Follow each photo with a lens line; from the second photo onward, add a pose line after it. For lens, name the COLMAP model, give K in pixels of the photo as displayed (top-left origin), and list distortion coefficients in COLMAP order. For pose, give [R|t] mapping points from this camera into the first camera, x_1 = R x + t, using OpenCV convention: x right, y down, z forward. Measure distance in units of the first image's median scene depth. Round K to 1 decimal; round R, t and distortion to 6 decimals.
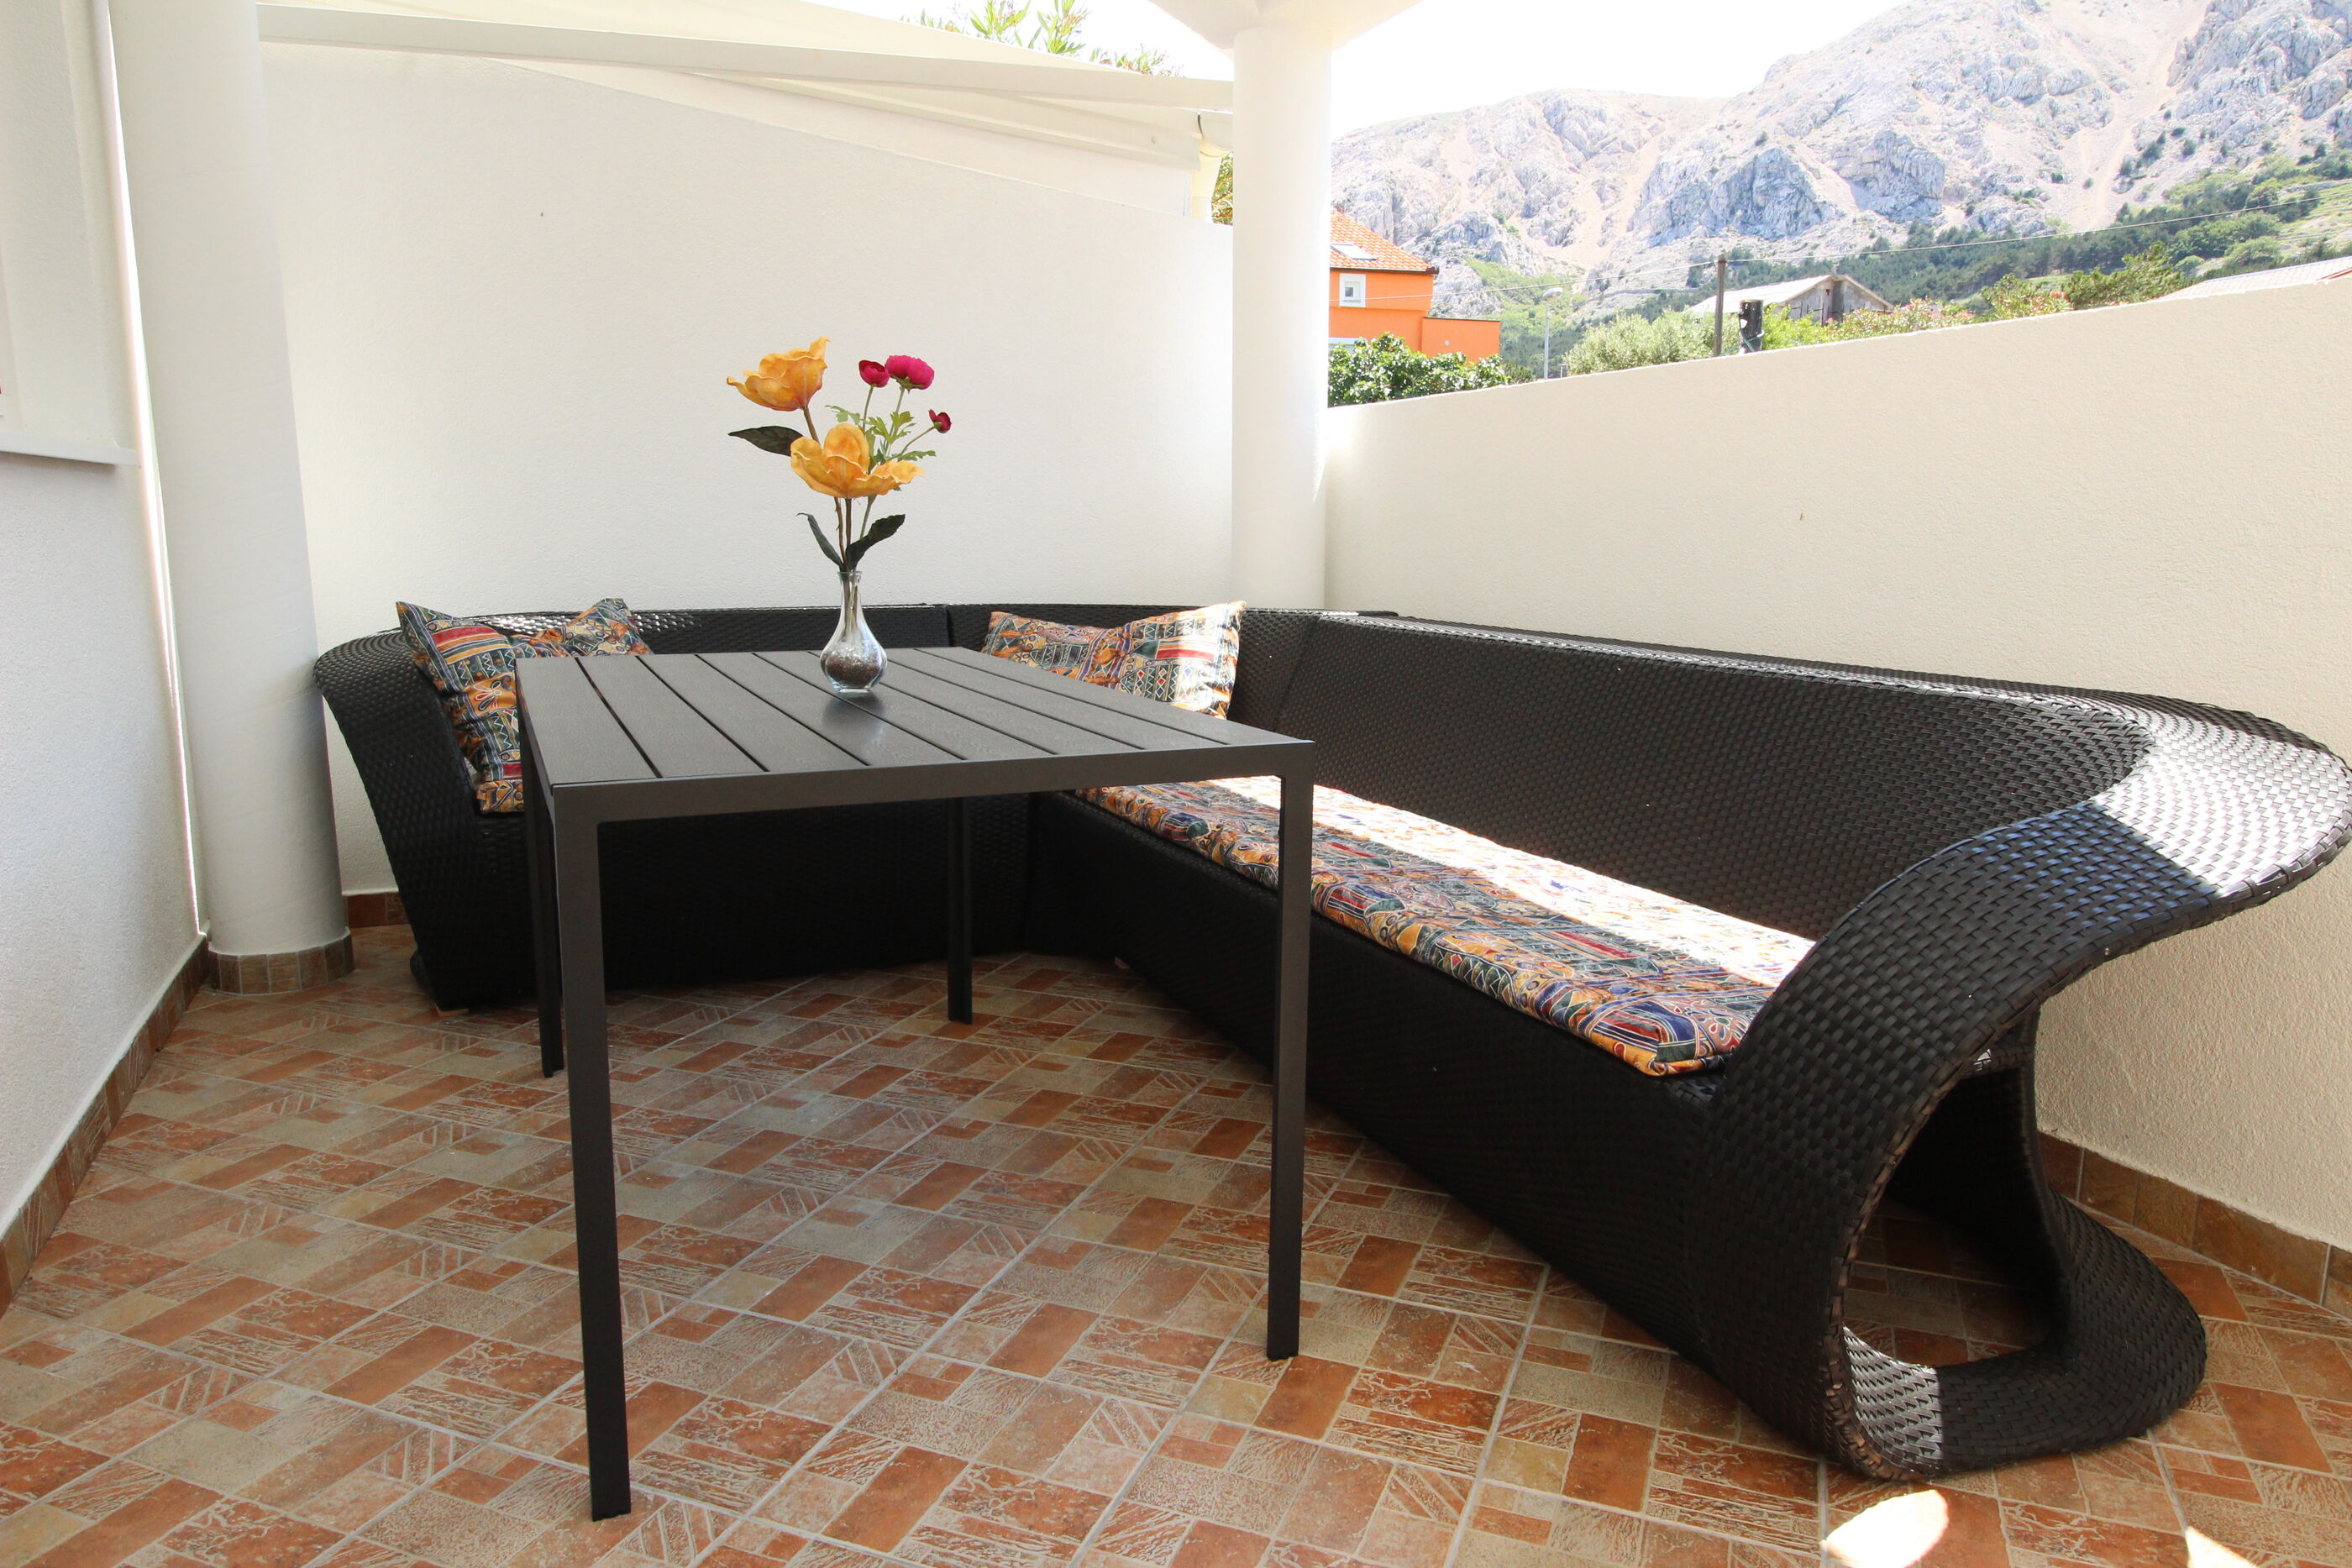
lens RADIAL K [[1539.6, 0, 1176.0], [0, 1539.6, 784.0], [0, 0, 1]] dist [0.020071, -0.000616]
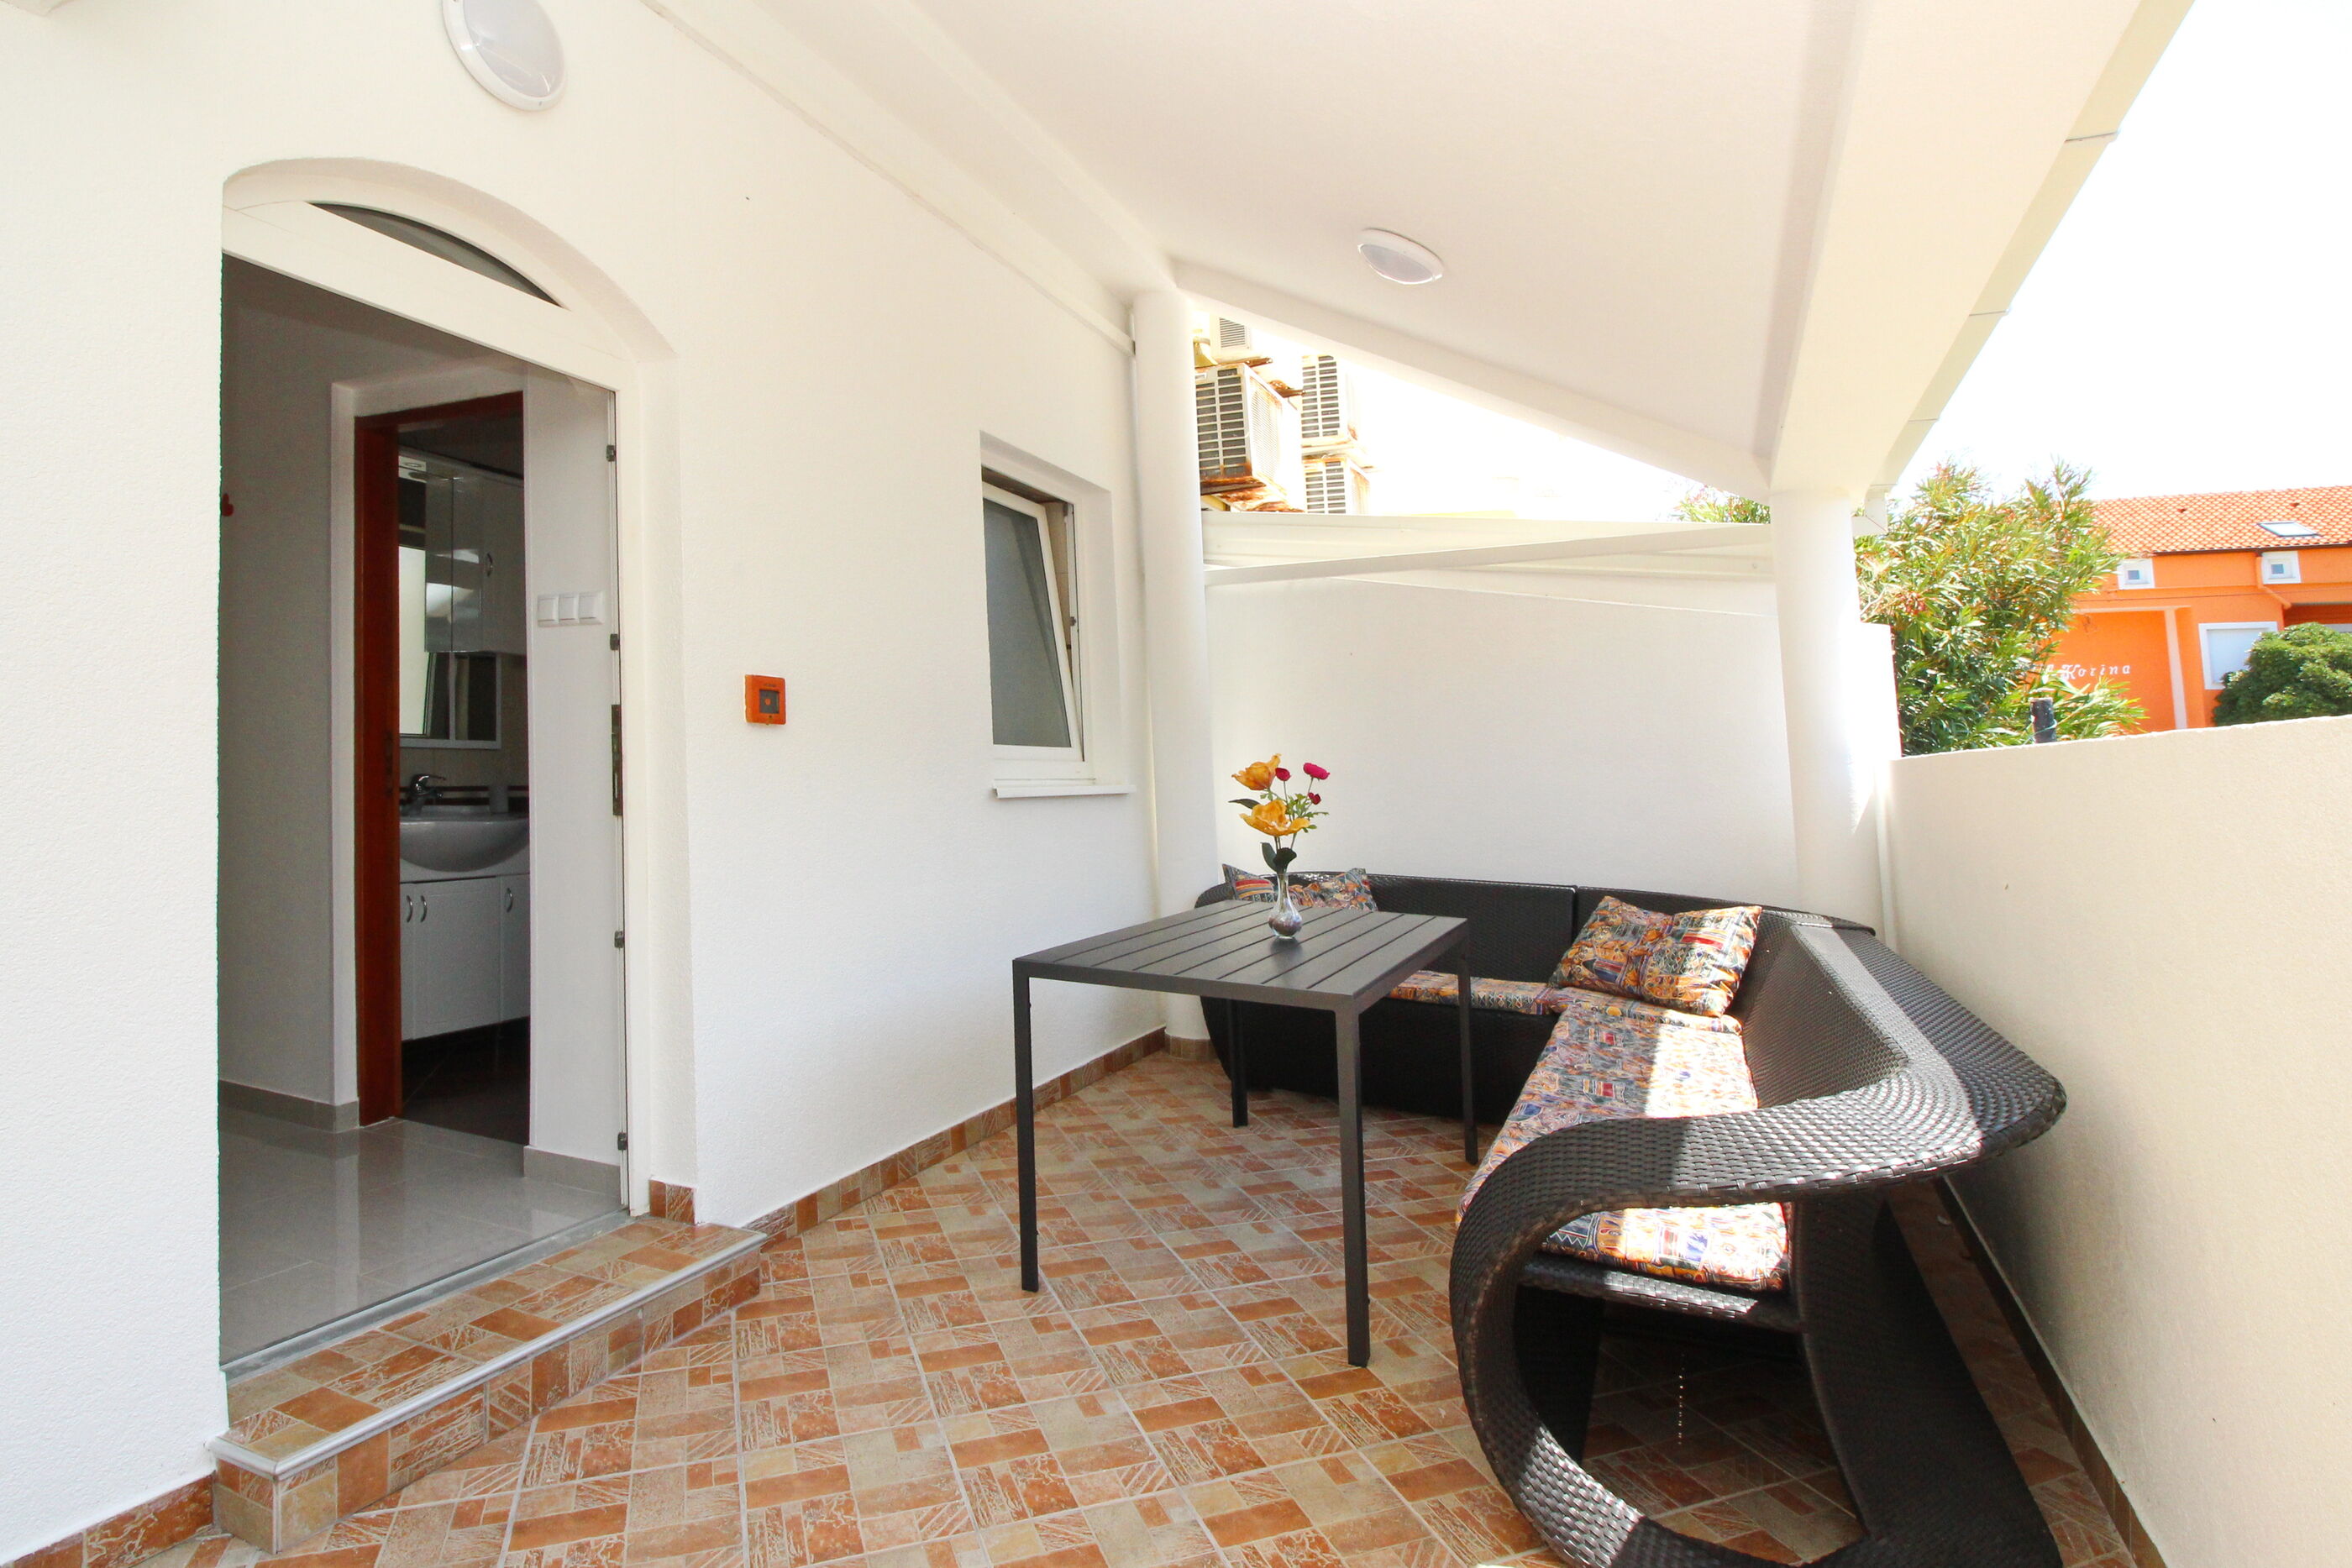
lens RADIAL K [[1190.5, 0, 1176.0], [0, 1190.5, 784.0], [0, 0, 1]] dist [0.001756, -0.013767]
pose [[0.678090, 0.024449, -0.734572, 0.491443], [-0.146755, 0.983824, -0.102725, -0.048241], [0.720179, 0.177459, 0.670709, -0.063363]]
